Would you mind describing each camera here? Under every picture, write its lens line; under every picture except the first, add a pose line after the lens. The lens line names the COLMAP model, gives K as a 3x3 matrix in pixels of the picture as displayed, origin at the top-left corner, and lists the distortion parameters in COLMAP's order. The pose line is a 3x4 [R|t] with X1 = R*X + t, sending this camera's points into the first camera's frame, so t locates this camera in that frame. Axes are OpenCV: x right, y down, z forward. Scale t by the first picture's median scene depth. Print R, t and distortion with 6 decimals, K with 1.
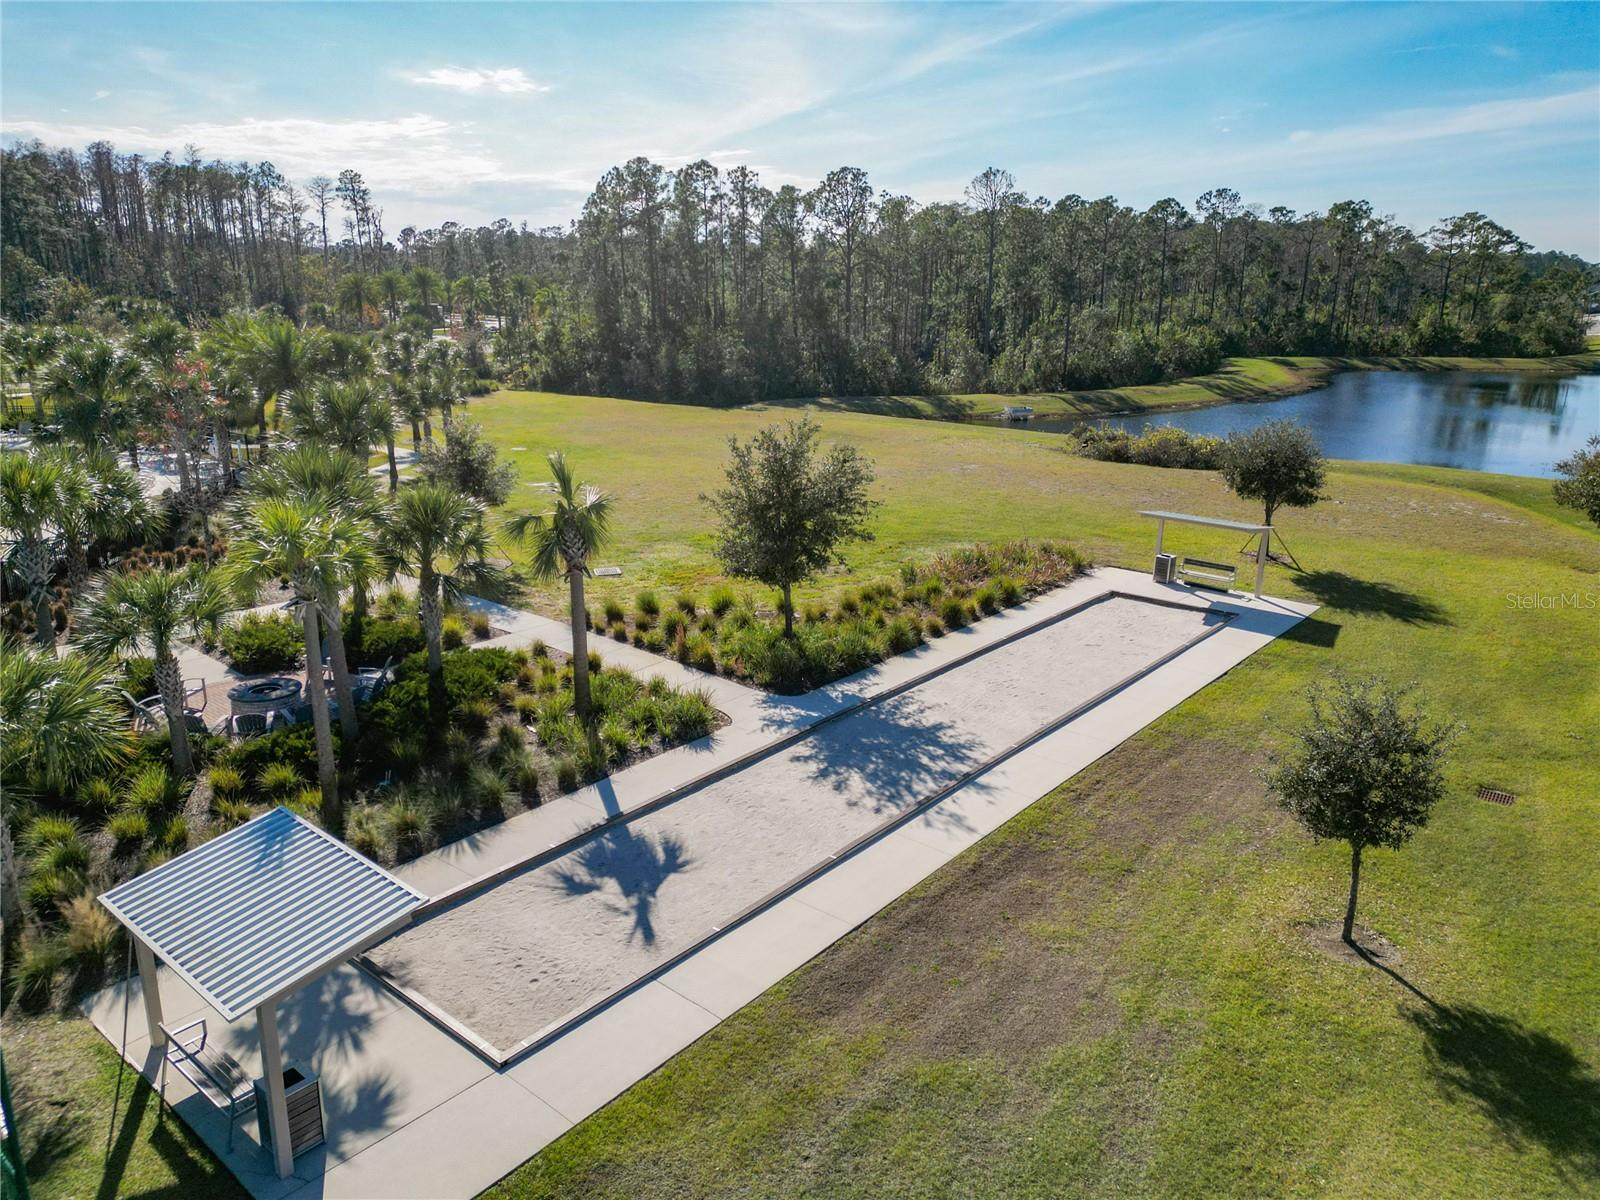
lens RADIAL K [[1123.4, 0, 799.9], [0, 1123.4, 604.2], [0, 0, 1]] dist [0.040771, -0.043010]
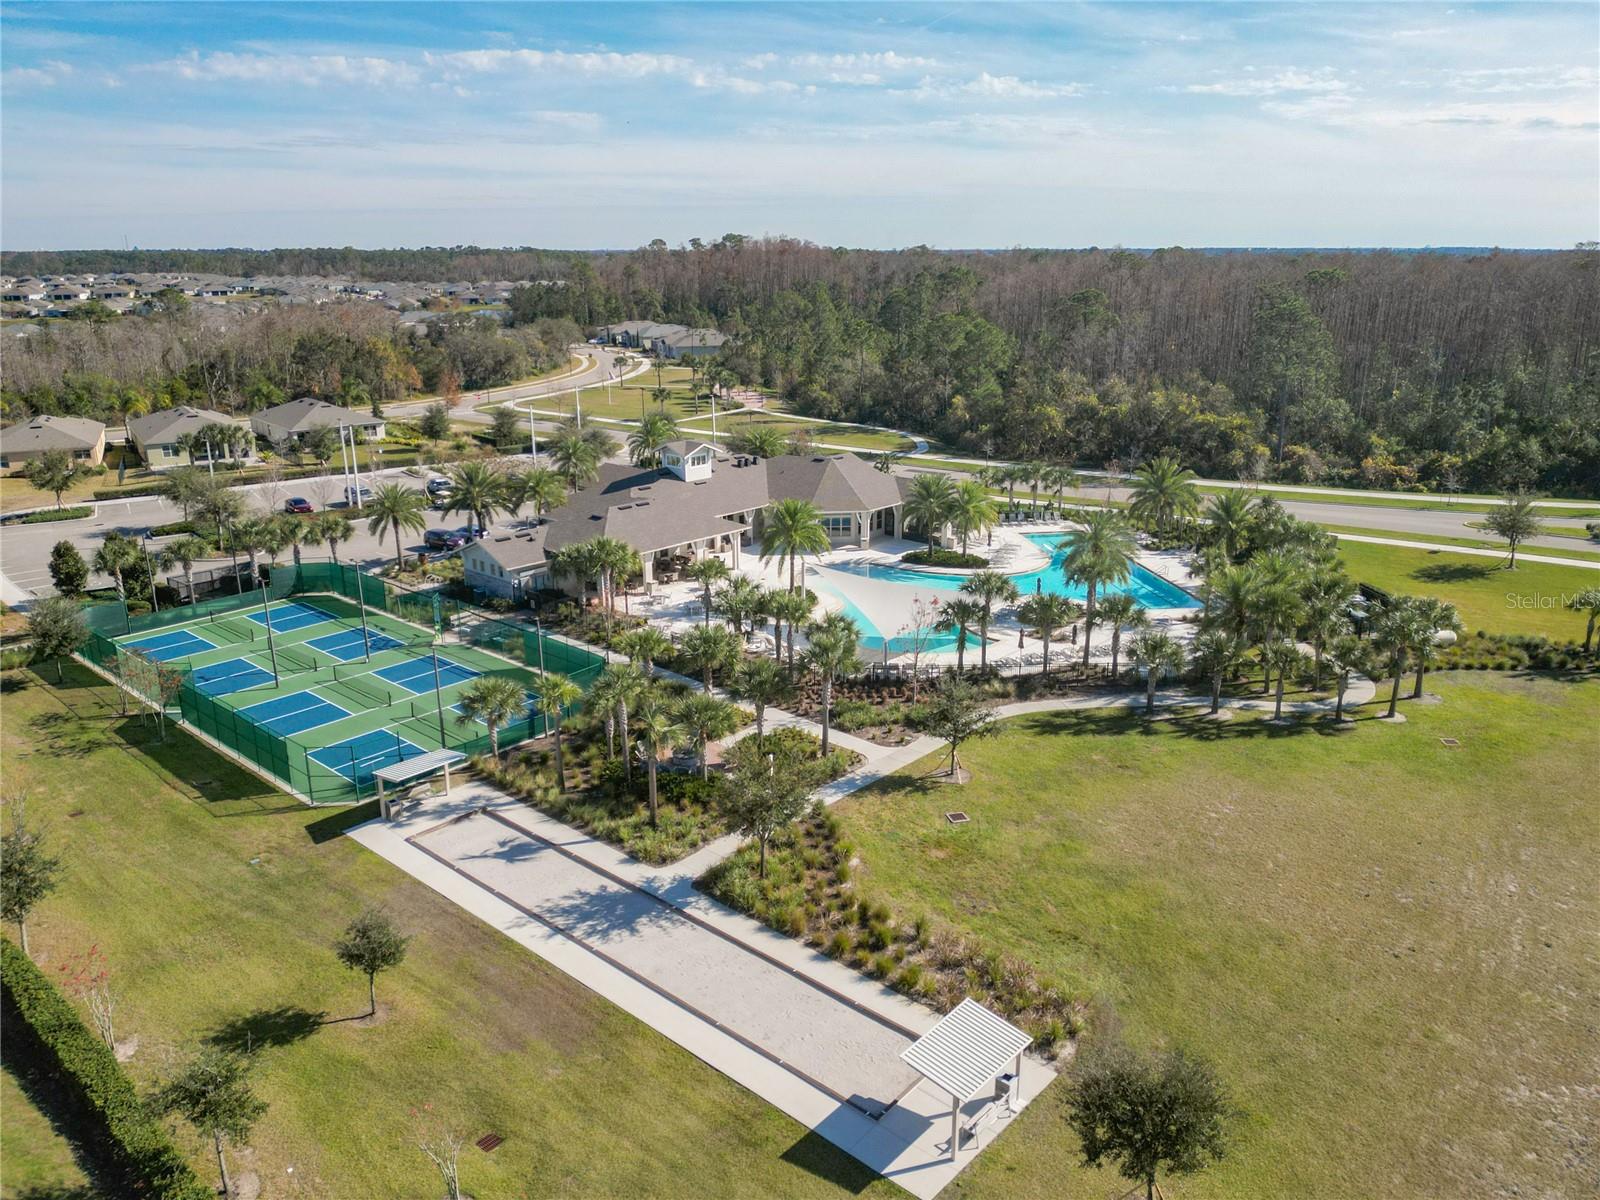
lens RADIAL K [[1142.2, 0, 802.6], [0, 1142.2, 599.4], [0, 0, 1]] dist [0.032163, -0.043250]
pose [[-0.029071, 0.274310, -0.961202, 1.889259], [-0.276755, 0.921807, 0.271438, -1.029850], [0.960501, 0.273909, 0.049119, 1.152739]]
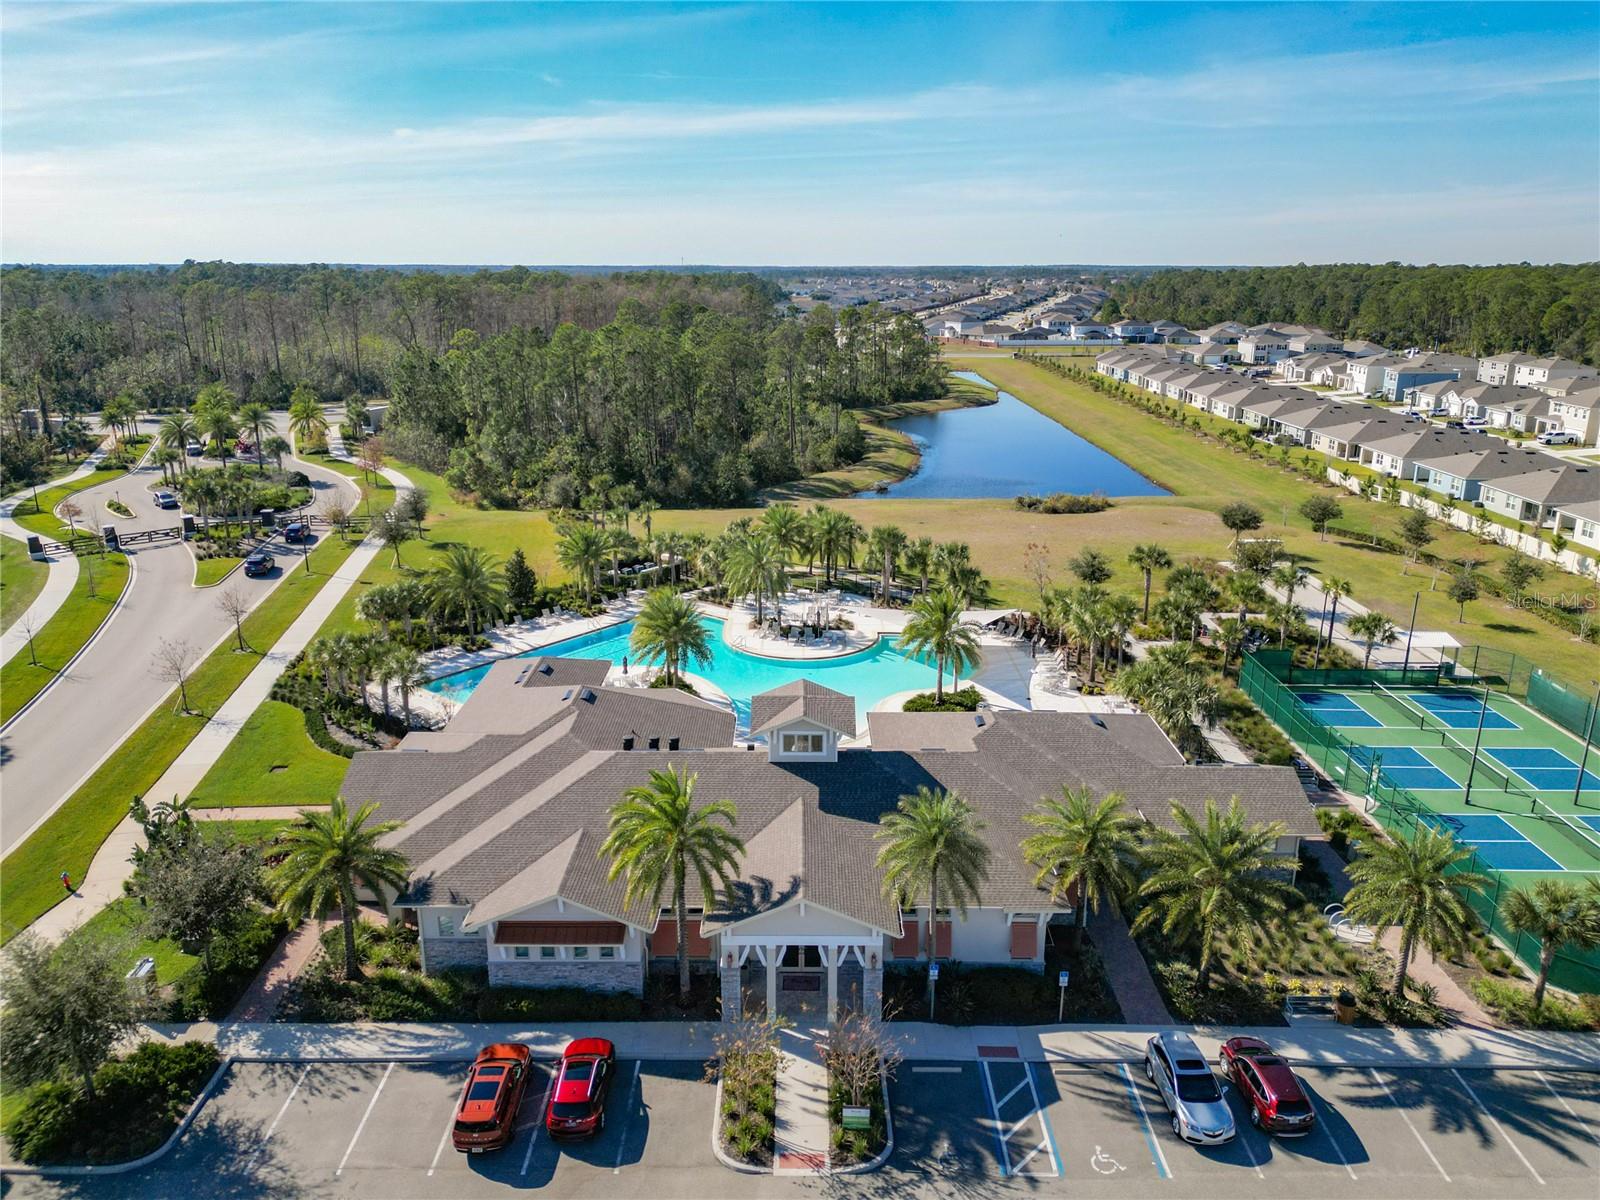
lens RADIAL K [[1142.2, 0, 802.6], [0, 1142.2, 599.4], [0, 0, 1]] dist [0.032163, -0.043250]
pose [[0.764872, -0.188665, 0.615936, -4.024208], [0.185566, 0.980150, 0.069790, -0.589946], [-0.616876, 0.060917, 0.784699, -1.048567]]
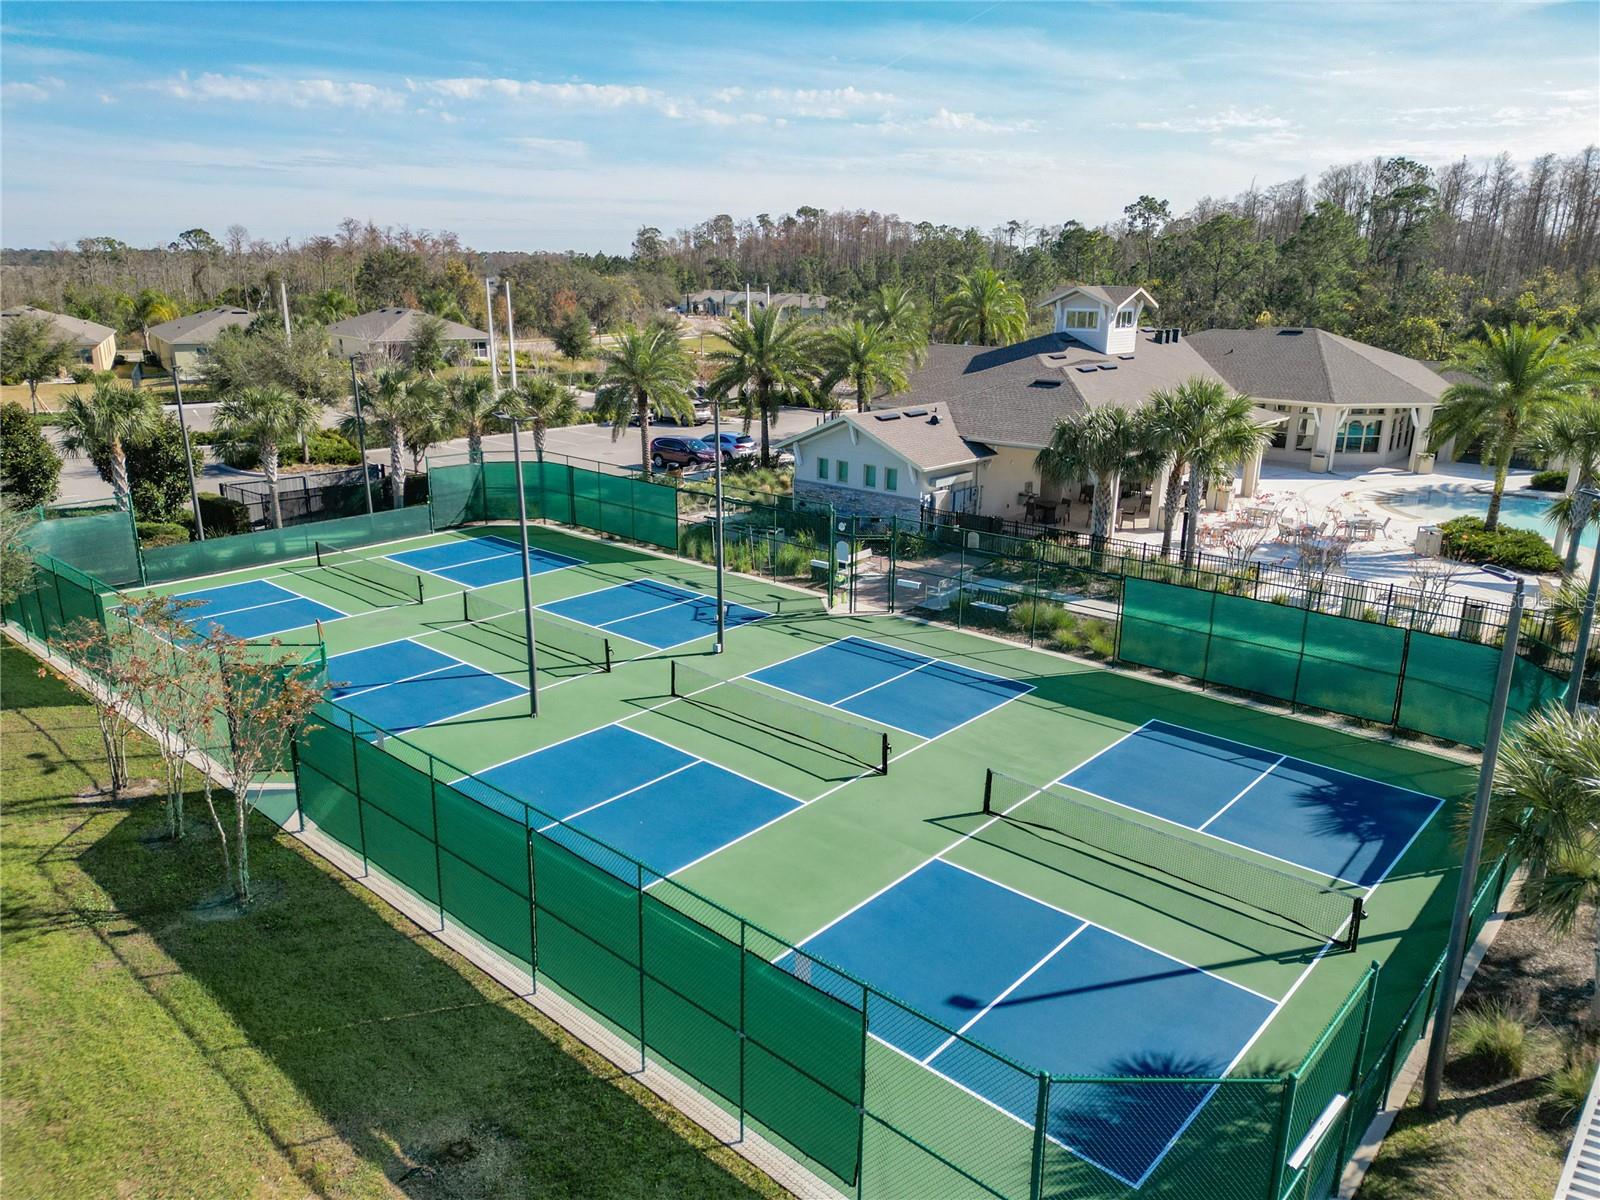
lens RADIAL K [[1090.5, 0, 800.7], [0, 1090.5, 596.3], [0, 0, 1]] dist [0.066924, -0.048559]
pose [[-0.030453, 0.263355, -0.964218, 0.052549], [-0.290111, 0.920810, 0.260661, -0.056916], [0.956508, 0.287668, 0.048361, 0.177680]]
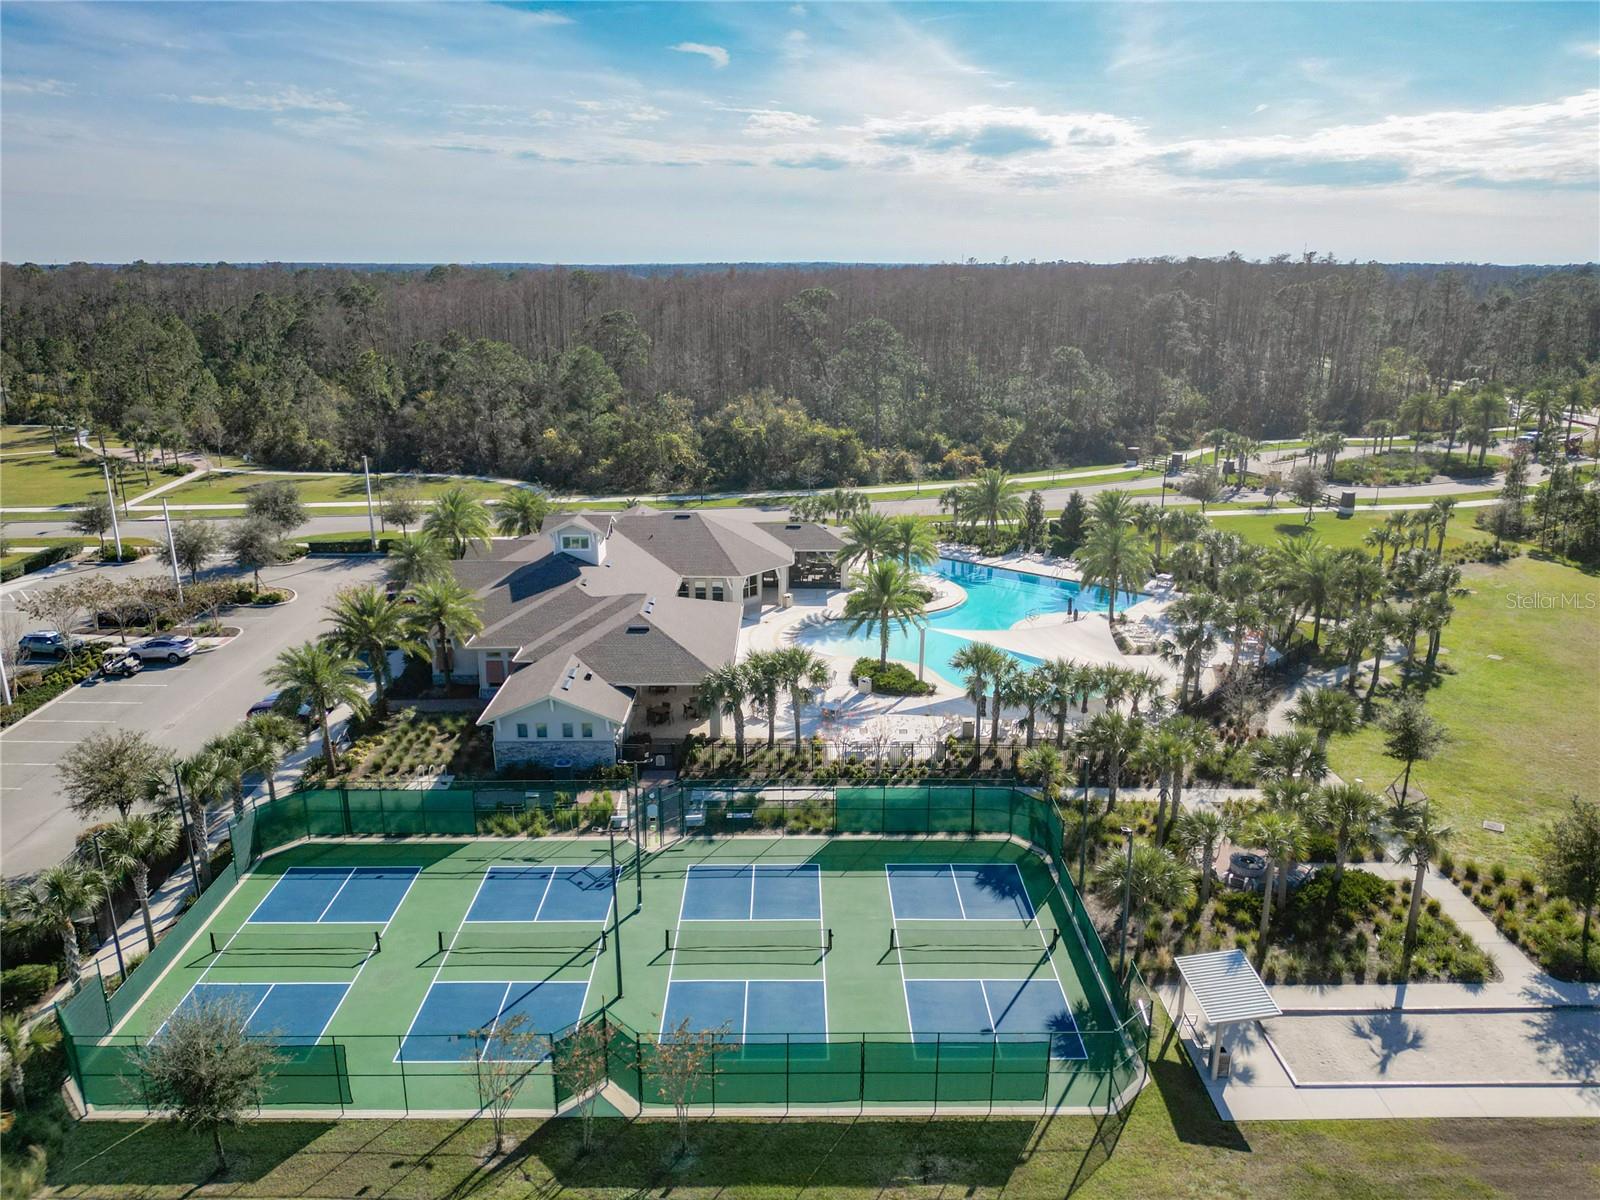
lens RADIAL K [[1123.4, 0, 799.9], [0, 1123.4, 604.2], [0, 0, 1]] dist [0.040771, -0.043010]
pose [[0.647866, 0.203064, -0.734190, 0.439130], [-0.204951, 0.974741, 0.088743, -0.429524], [0.733665, 0.092980, 0.673119, -1.088439]]
